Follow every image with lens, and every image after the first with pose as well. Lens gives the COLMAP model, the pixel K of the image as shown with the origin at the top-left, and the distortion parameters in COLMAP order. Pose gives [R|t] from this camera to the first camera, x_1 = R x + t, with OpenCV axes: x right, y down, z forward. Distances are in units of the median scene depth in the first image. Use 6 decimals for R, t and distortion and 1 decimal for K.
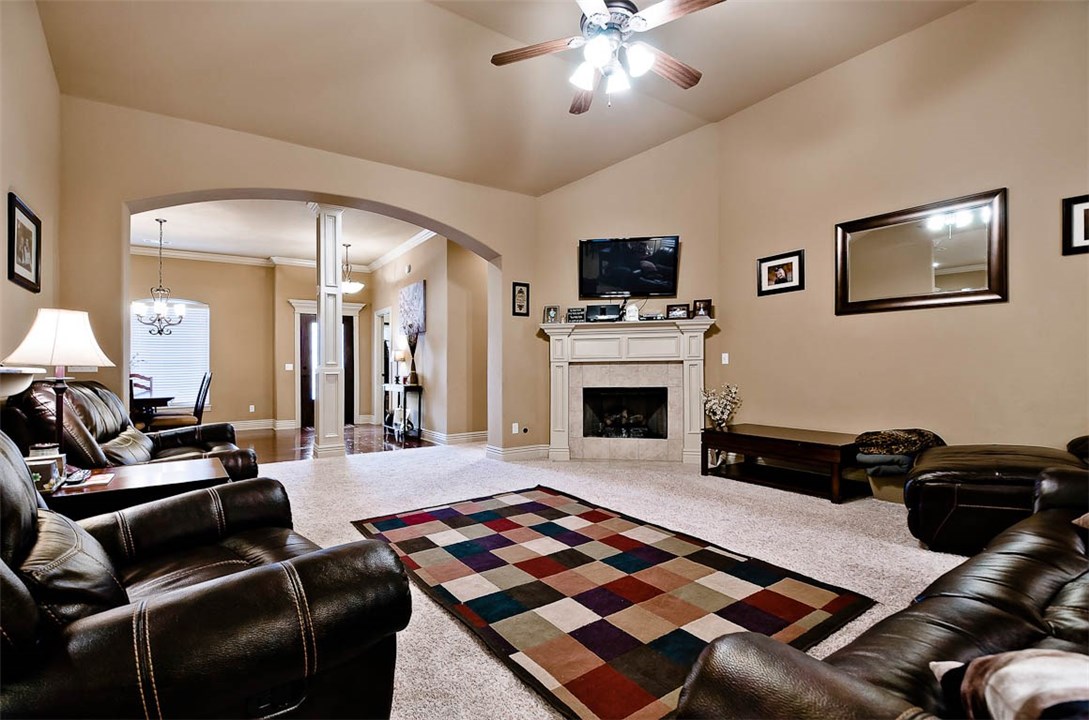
lens RADIAL K [[478.1, 0, 522.9], [0, 478.1, 364.9], [0, 0, 1]] dist [0.002276, -0.011050]
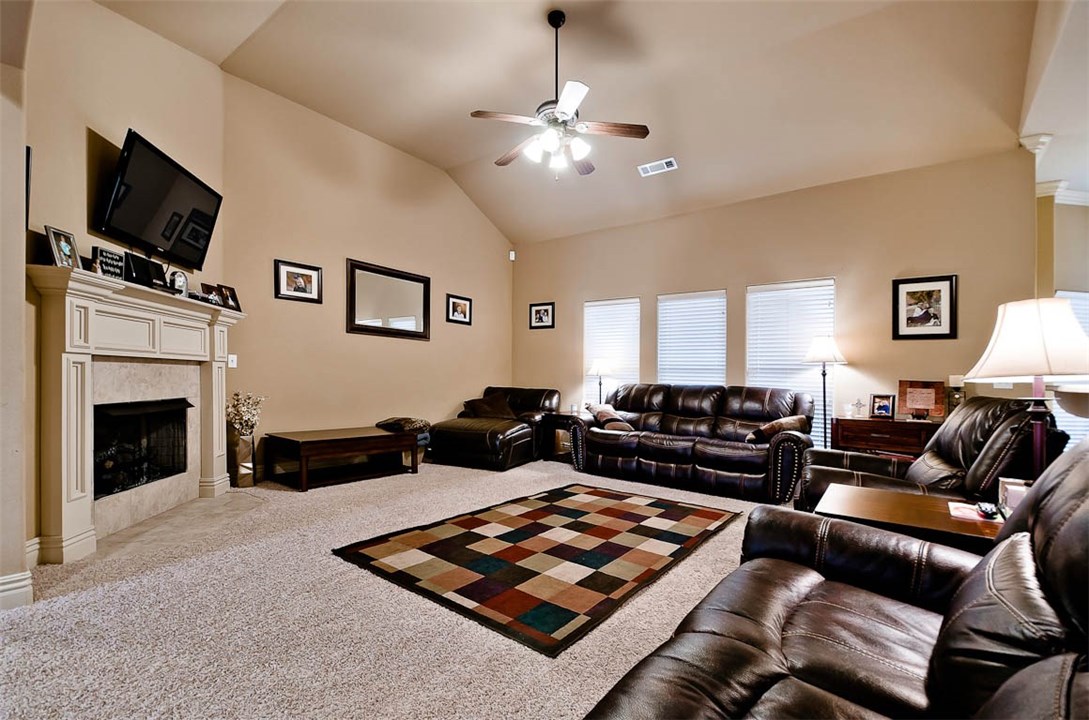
lens RADIAL K [[478.1, 0, 539.9], [0, 478.1, 385.2], [0, 0, 1]] dist [0.002276, -0.011050]
pose [[-0.313434, -0.010642, 0.949551, -0.847798], [-0.030717, 0.999528, 0.001062, 0.017985], [-0.949113, -0.028835, -0.313612, 1.173264]]
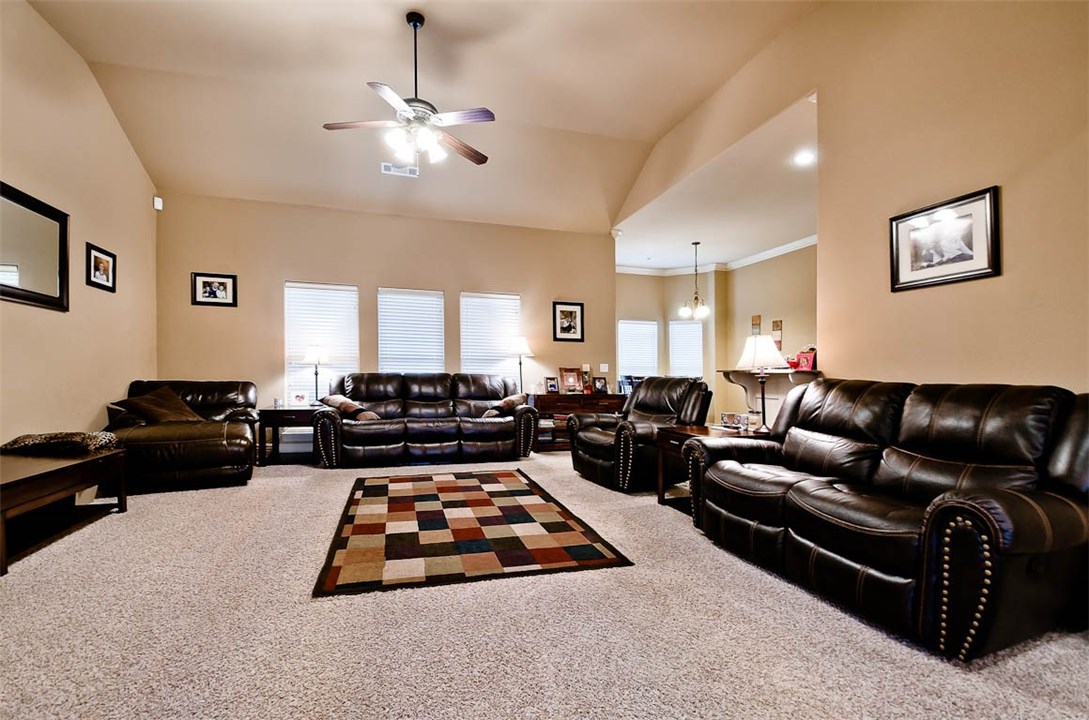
lens RADIAL K [[478.1, 0, 538.9], [0, 478.1, 368.5], [0, 0, 1]] dist [0.002276, -0.011050]
pose [[-0.954035, 0.004031, 0.299667, -0.437330], [-0.003170, 0.999718, -0.023540, 0.026772], [-0.299677, -0.023408, -0.953753, 1.765535]]
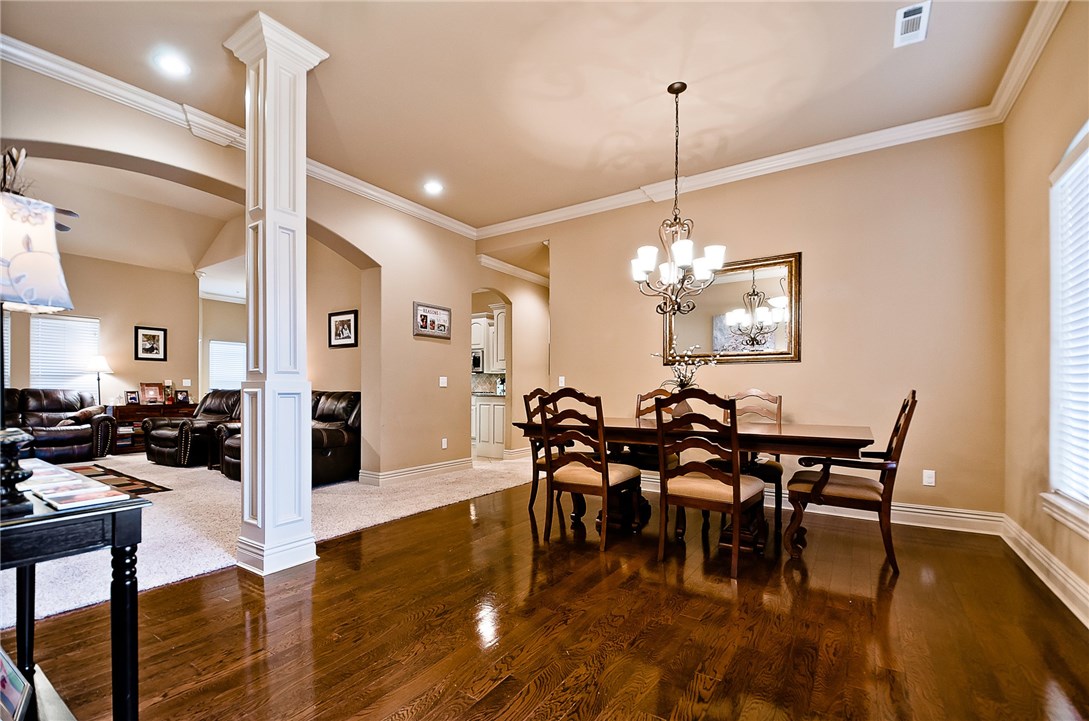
lens RADIAL K [[478.1, 0, 489.7], [0, 478.1, 366.6], [0, 0, 1]] dist [0.002276, -0.011050]
pose [[-0.941692, -0.004371, -0.336447, -0.749450], [0.012105, 0.998828, -0.046859, 0.027544], [0.336258, -0.048200, -0.940536, 2.632234]]
